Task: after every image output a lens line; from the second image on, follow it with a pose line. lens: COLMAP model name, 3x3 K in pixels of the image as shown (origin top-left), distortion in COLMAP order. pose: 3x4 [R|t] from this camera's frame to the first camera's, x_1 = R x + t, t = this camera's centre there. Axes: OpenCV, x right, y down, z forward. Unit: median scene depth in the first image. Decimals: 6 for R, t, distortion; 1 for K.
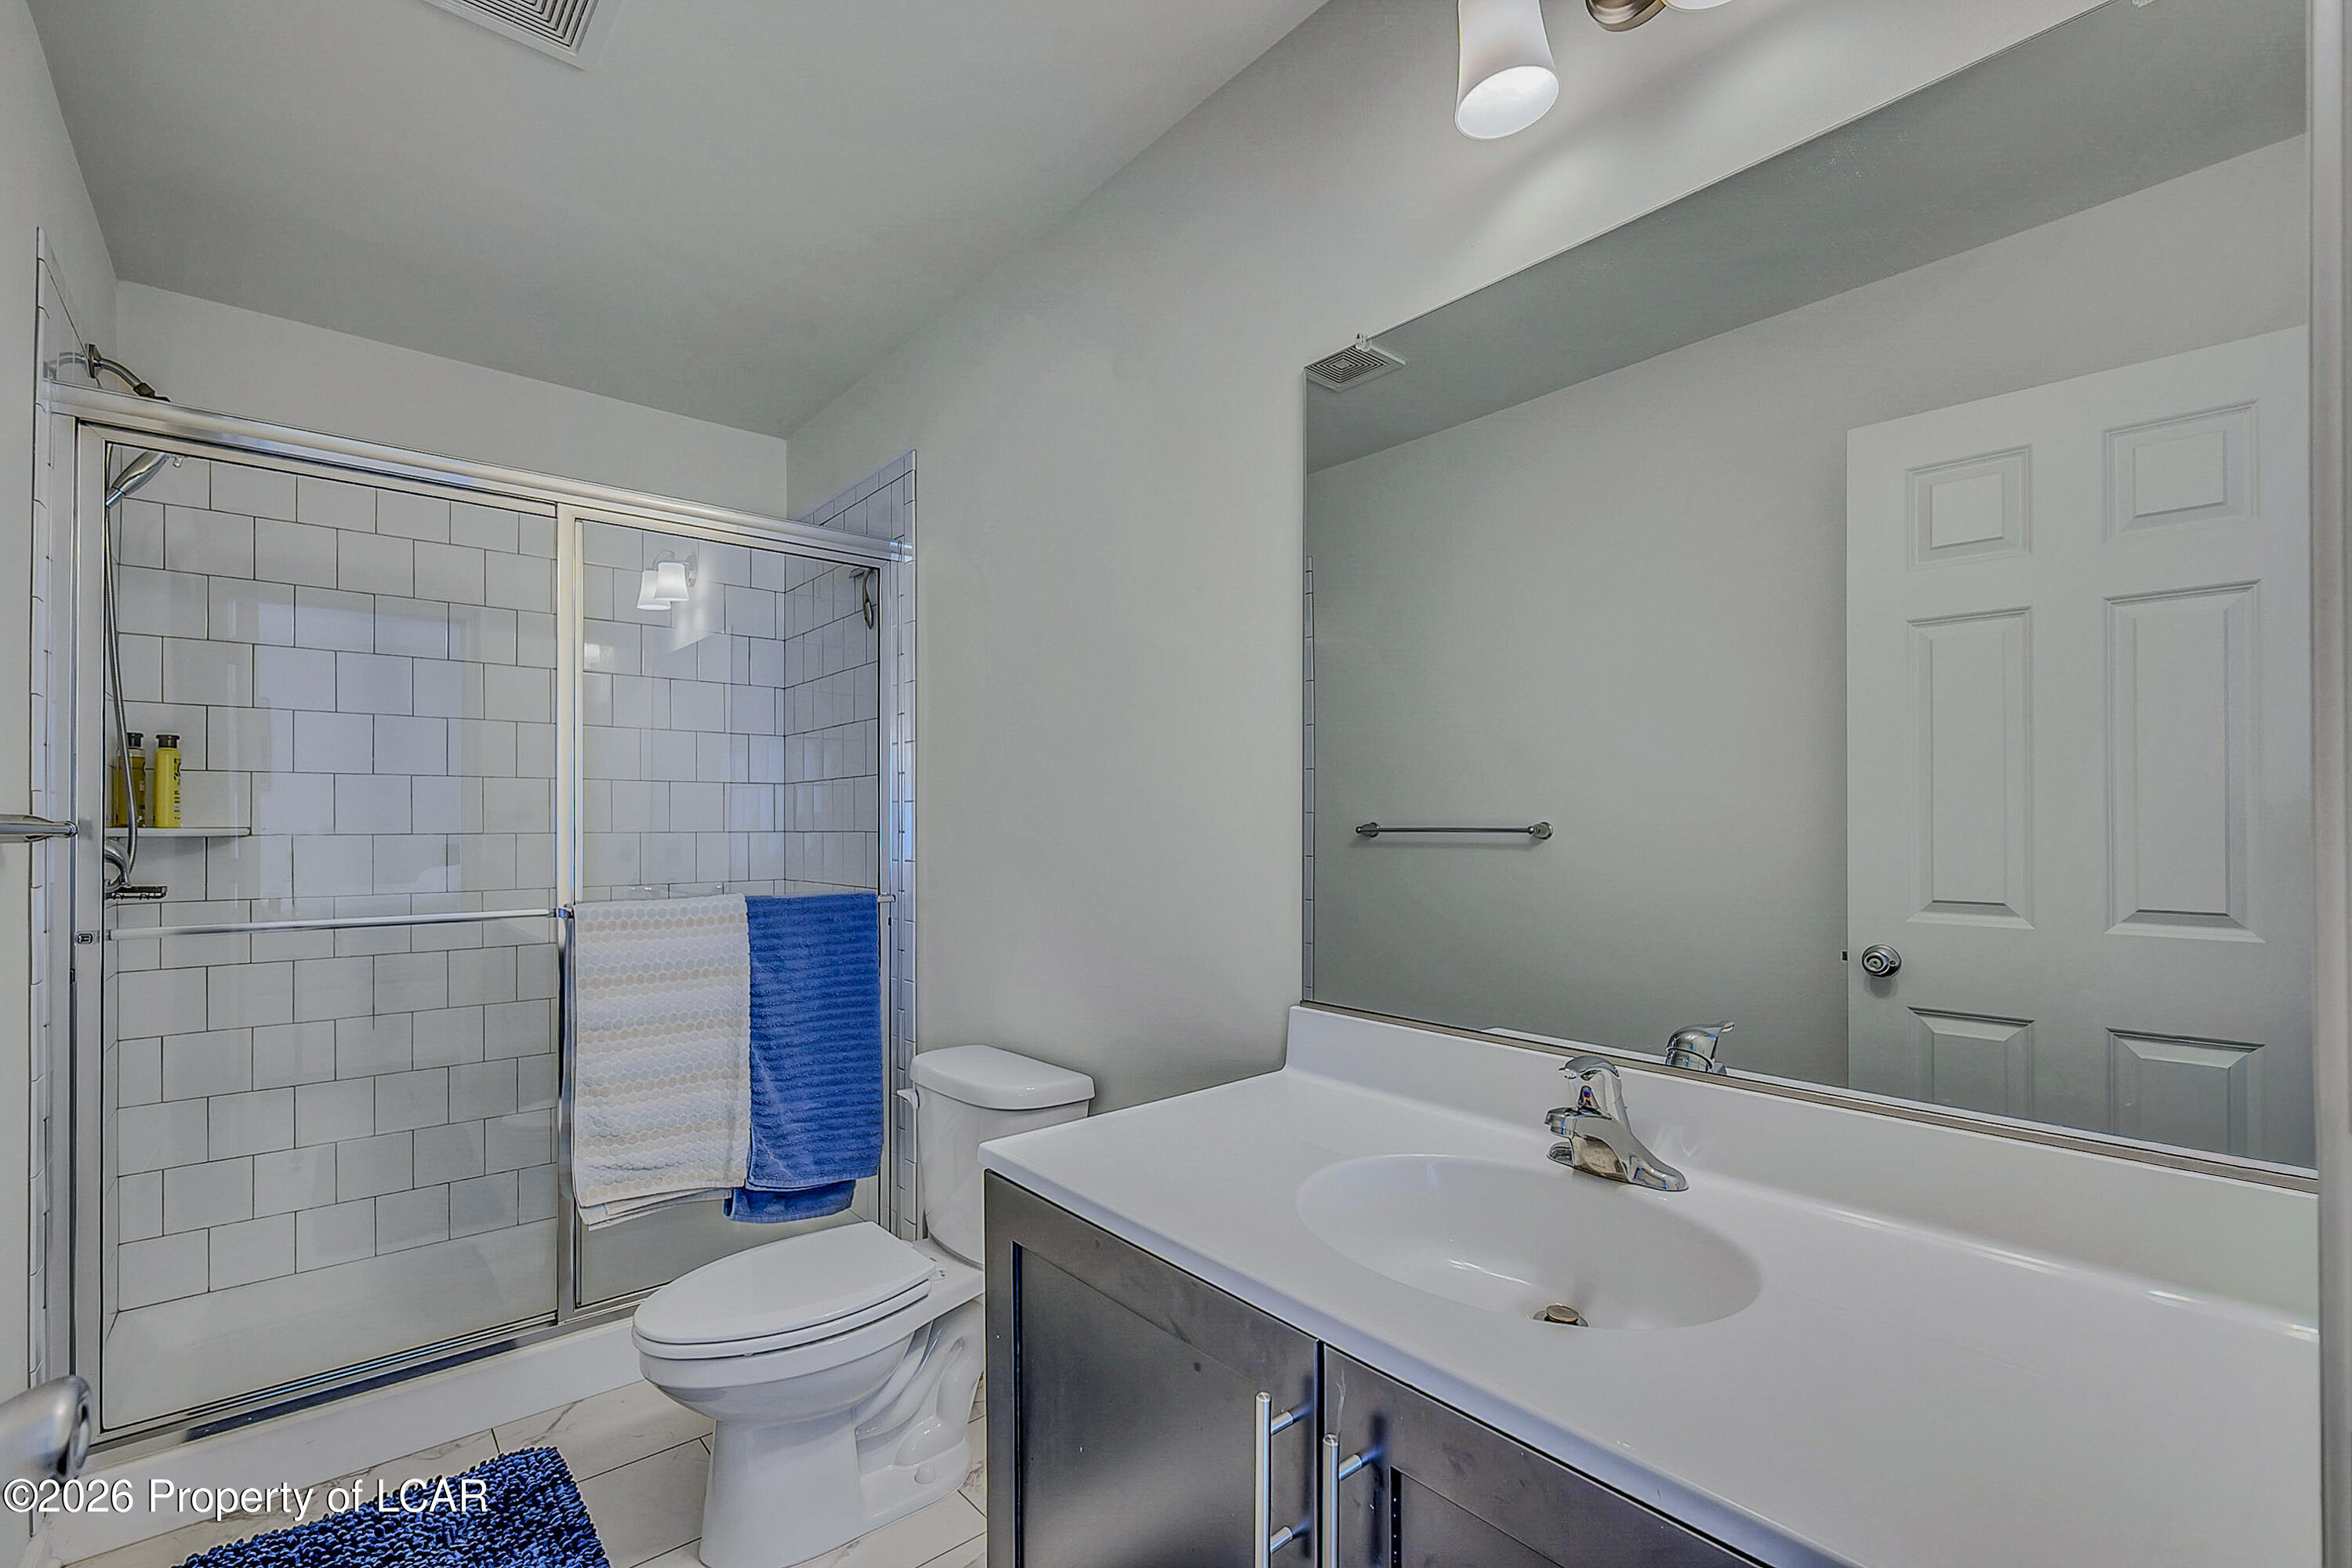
lens RADIAL K [[988.8, 0, 1155.4], [0, 988.8, 823.5], [0, 0, 1]] dist [0.010814, 0.000530]
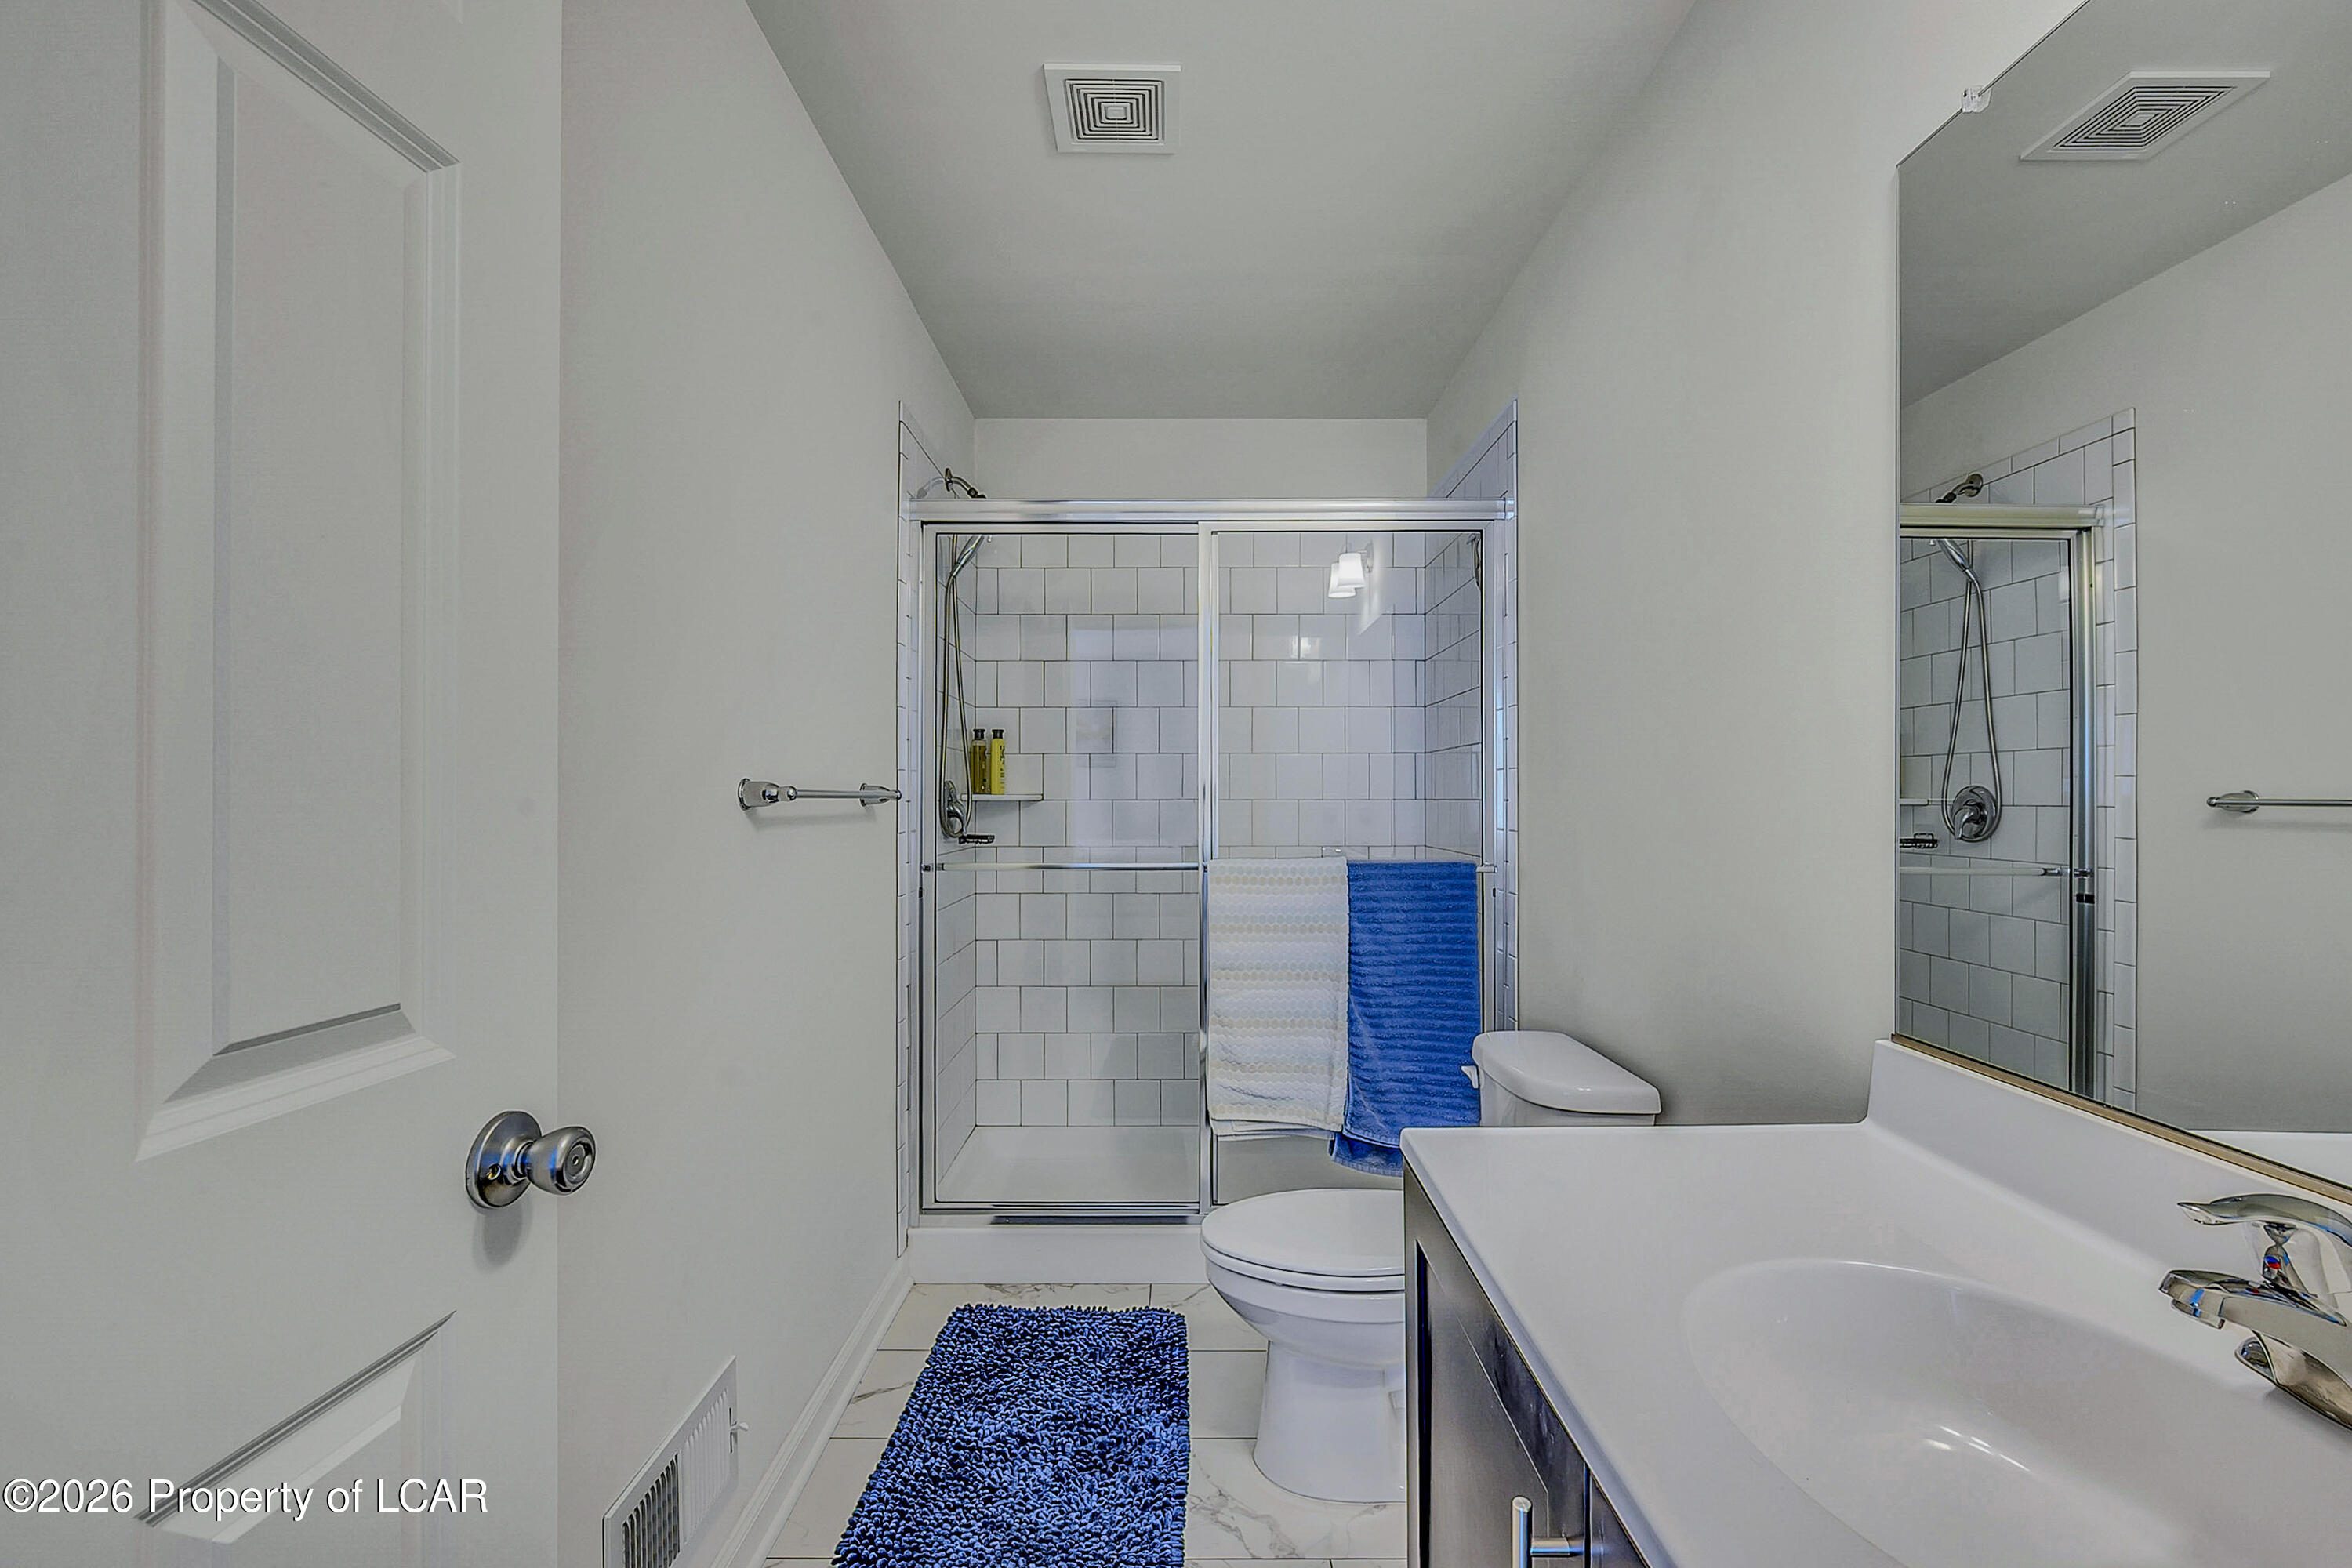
lens RADIAL K [[988.8, 0, 1166.4], [0, 988.8, 790.1], [0, 0, 1]] dist [0.010814, 0.000530]
pose [[0.785128, -0.000216, -0.619333, 0.091874], [-0.000694, 0.999999, -0.001228, -0.000019], [0.619333, 0.001393, 0.785127, 0.044992]]
